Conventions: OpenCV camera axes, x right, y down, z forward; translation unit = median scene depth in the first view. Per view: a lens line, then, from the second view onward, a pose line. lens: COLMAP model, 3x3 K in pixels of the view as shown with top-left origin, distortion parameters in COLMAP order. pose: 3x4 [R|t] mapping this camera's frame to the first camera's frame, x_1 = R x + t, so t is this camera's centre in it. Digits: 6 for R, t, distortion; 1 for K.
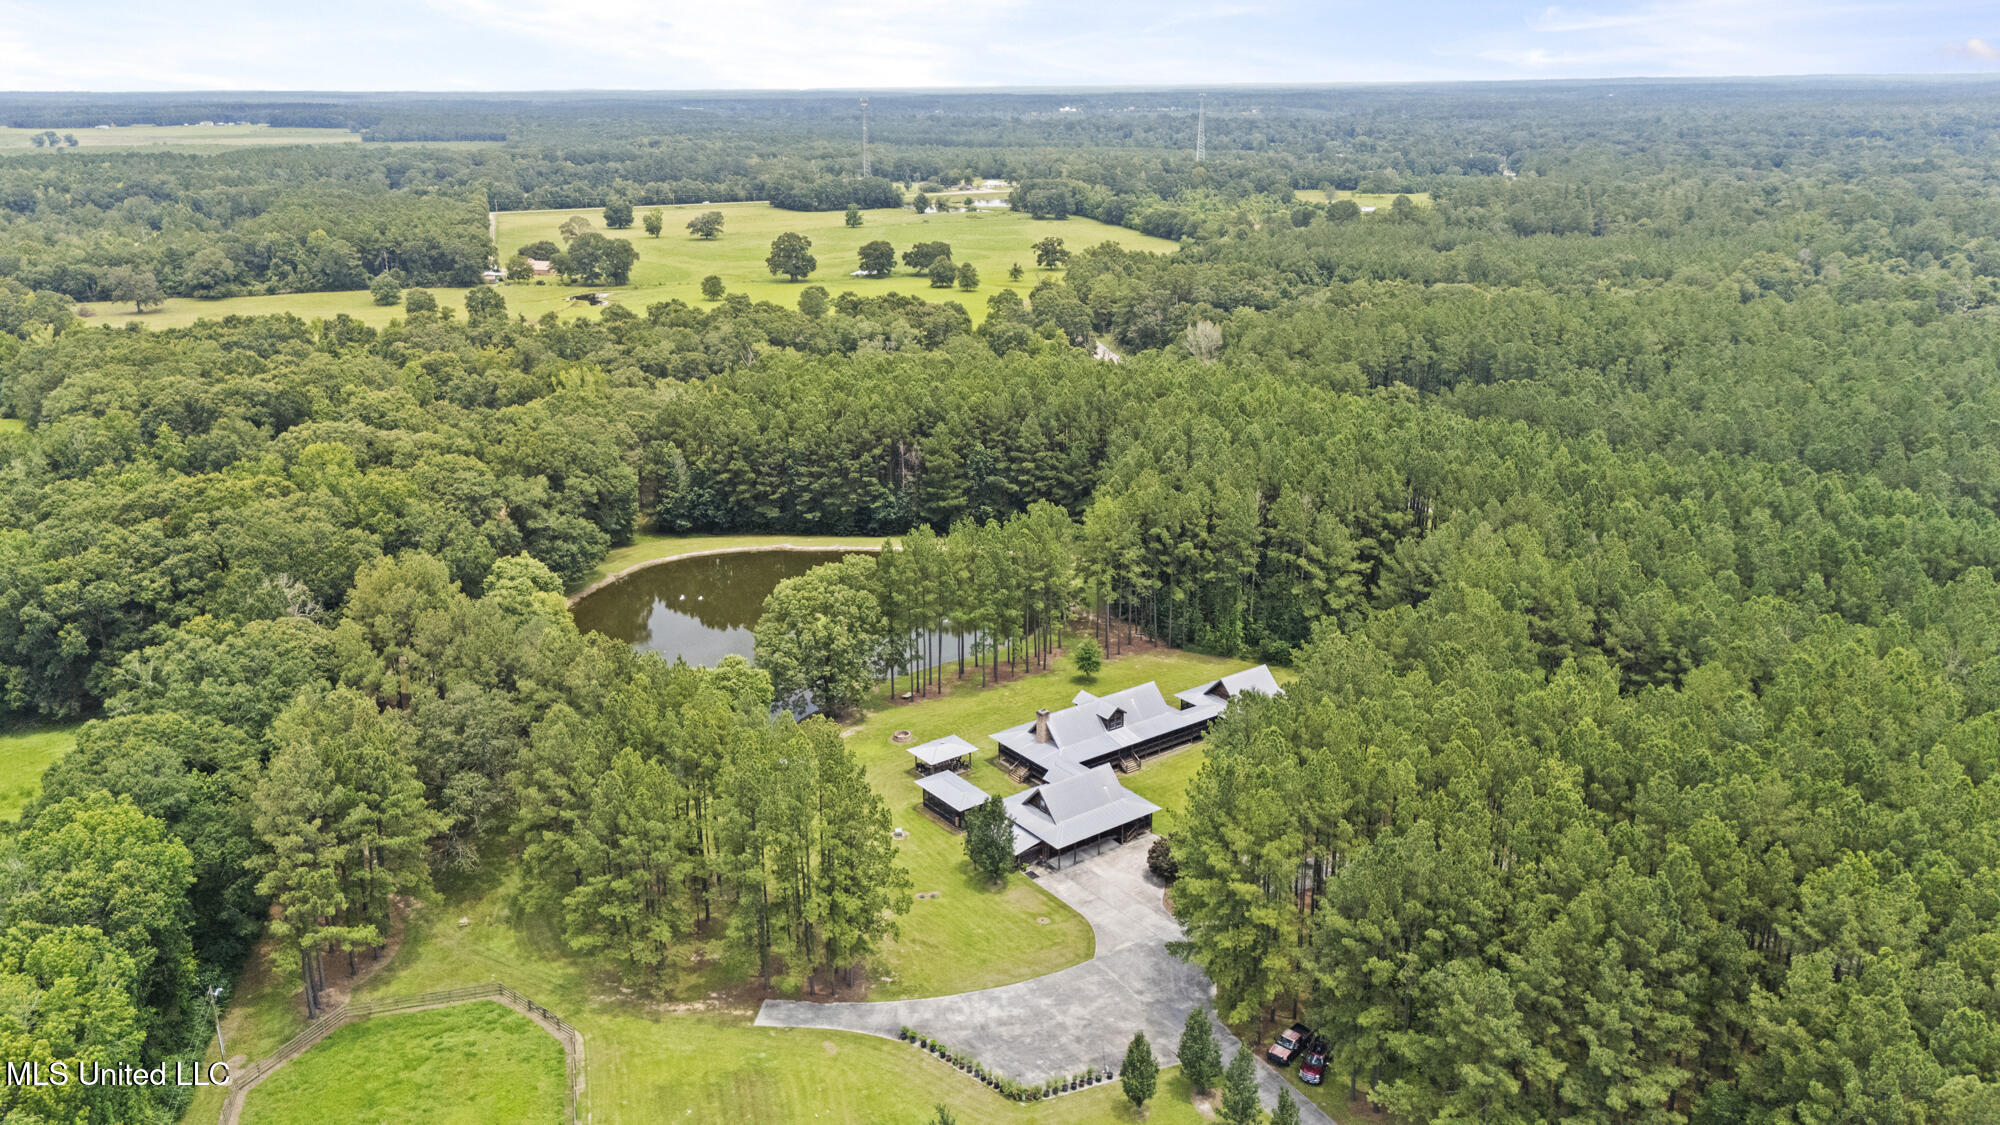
lens RADIAL K [[1430.6, 0, 1001.1], [0, 1430.6, 566.0], [0, 0, 1]] dist [0.020586, -0.007186]
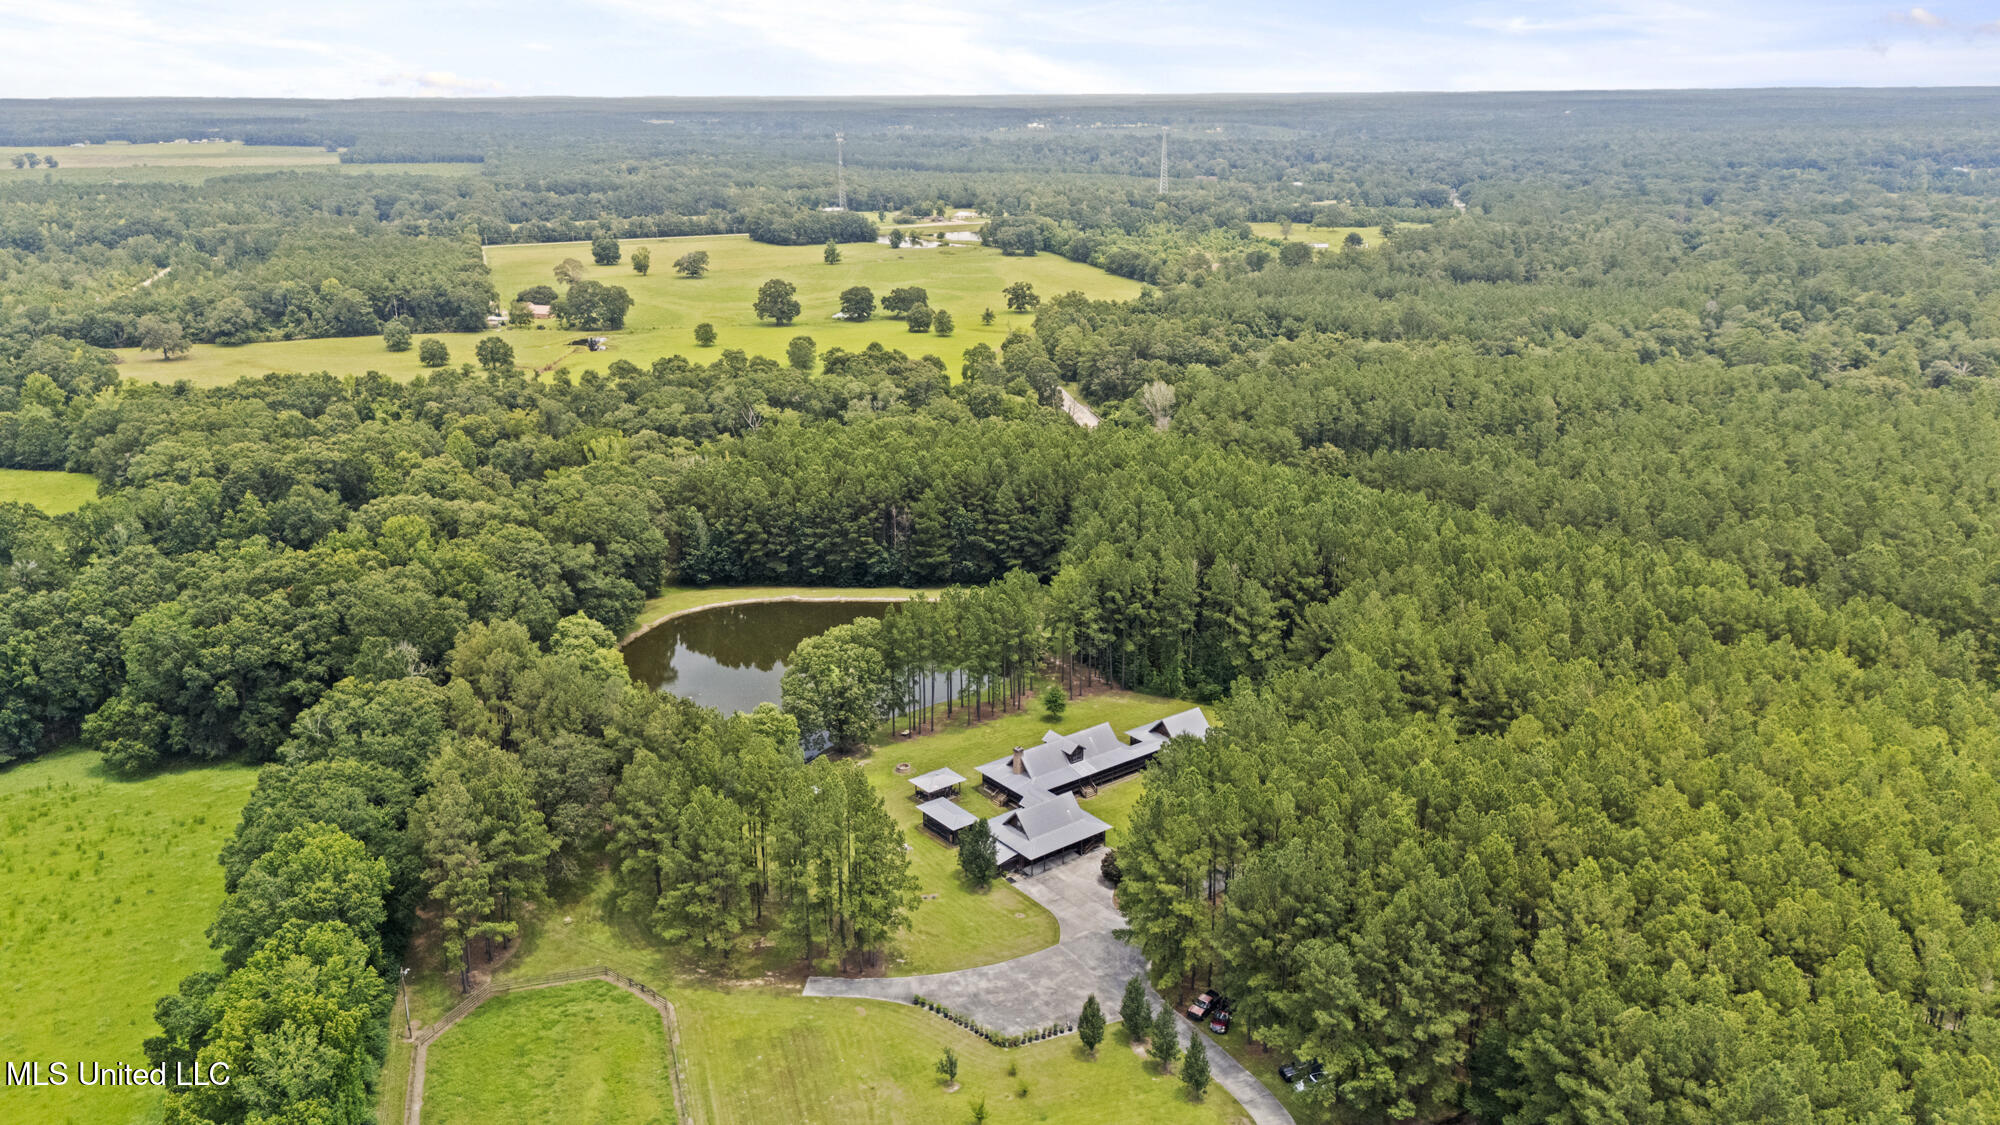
lens RADIAL K [[1430.6, 0, 1000.3], [0, 1430.6, 562.5], [0, 0, 1]] dist [0.020586, -0.007186]
pose [[0.999779, -0.002755, 0.020830, -0.010070], [0.002904, 0.999970, -0.007153, -0.043742], [-0.020810, 0.007212, 0.999757, -0.208062]]
